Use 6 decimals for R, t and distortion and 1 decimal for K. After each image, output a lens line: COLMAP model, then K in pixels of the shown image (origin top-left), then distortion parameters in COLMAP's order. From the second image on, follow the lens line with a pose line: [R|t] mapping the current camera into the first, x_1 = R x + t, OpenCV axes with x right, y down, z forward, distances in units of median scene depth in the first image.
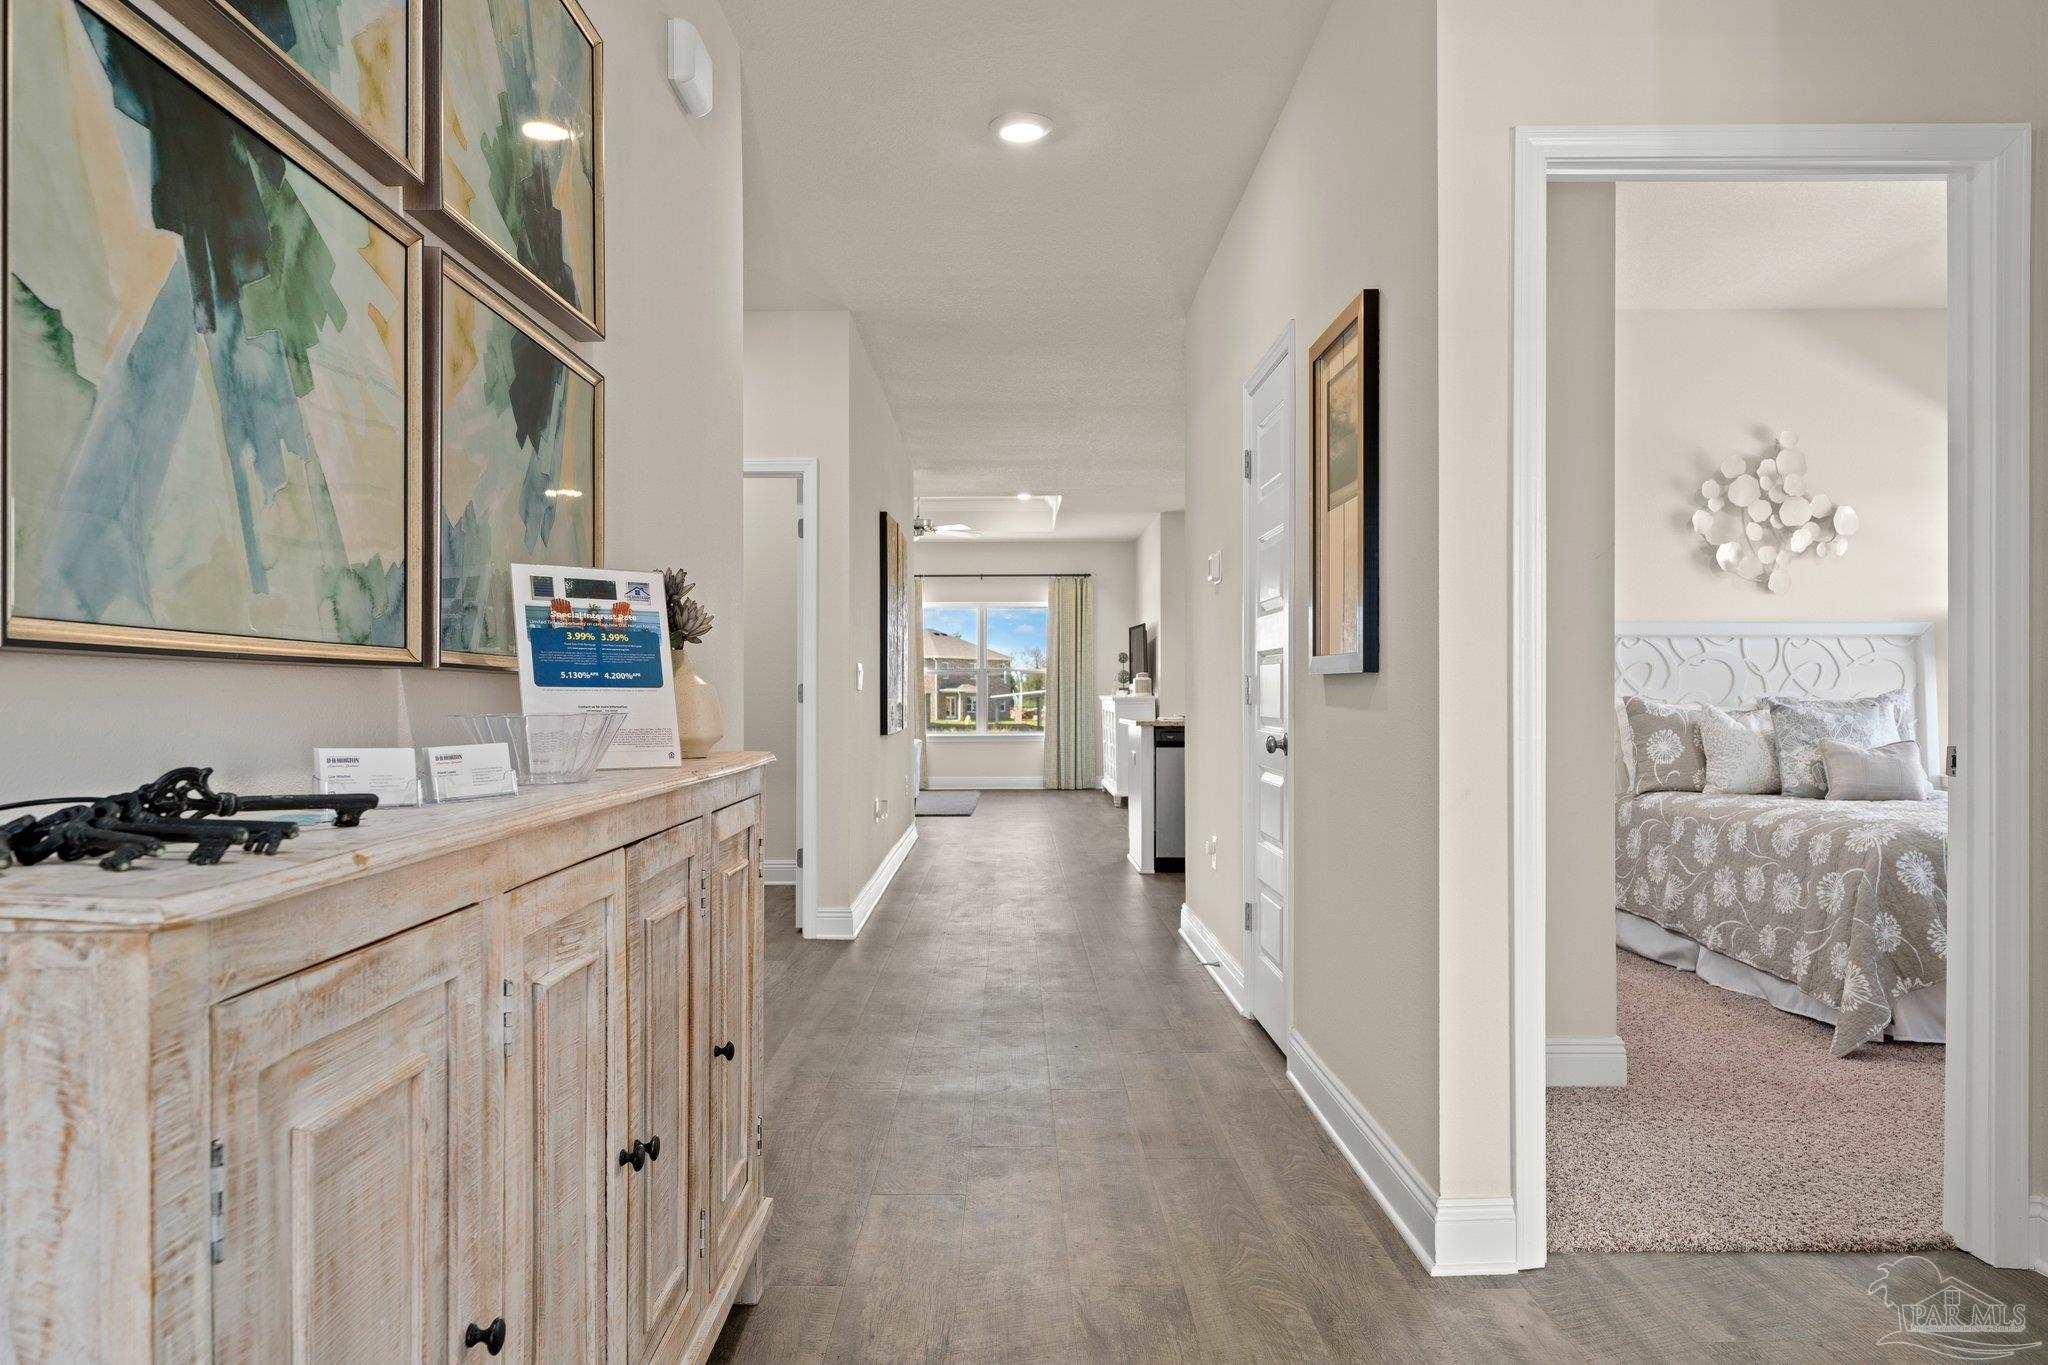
lens RADIAL K [[1356.7, 0, 1020.3], [0, 1356.7, 701.7], [0, 0, 1]] dist [0.008071, 0.000534]
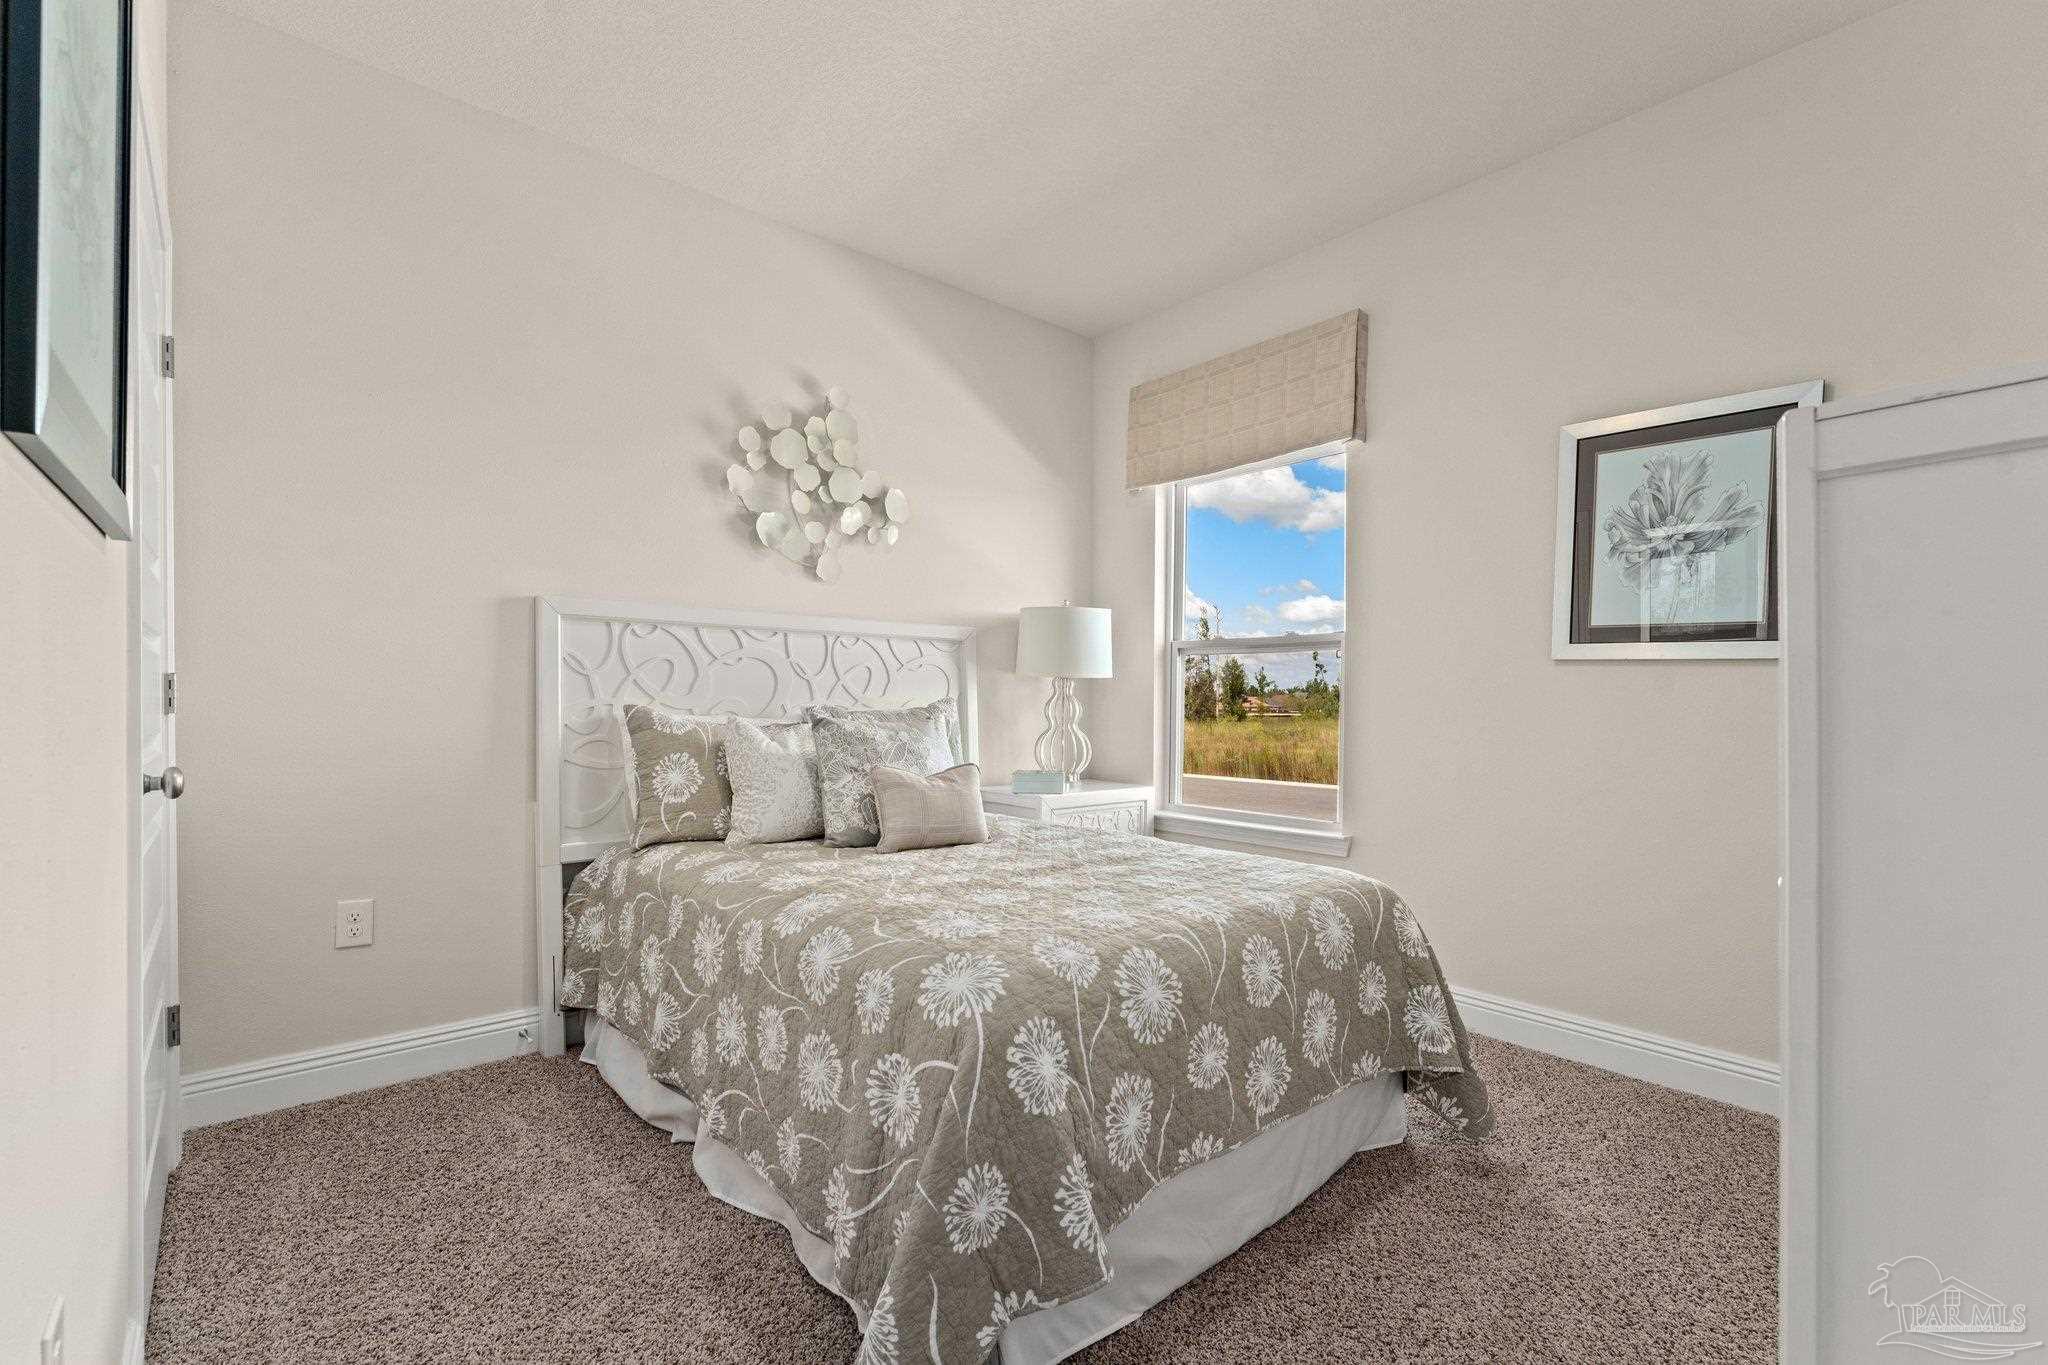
lens RADIAL K [[887.0, 0, 1022.5], [0, 887.0, 700.8], [0, 0, 1]] dist [0.000320, 0.000001]
pose [[0.759802, 0.007193, 0.650115, 0.318495], [-0.006555, 0.999973, -0.003402, -0.005996], [-0.650122, -0.001676, 0.759828, 0.548976]]
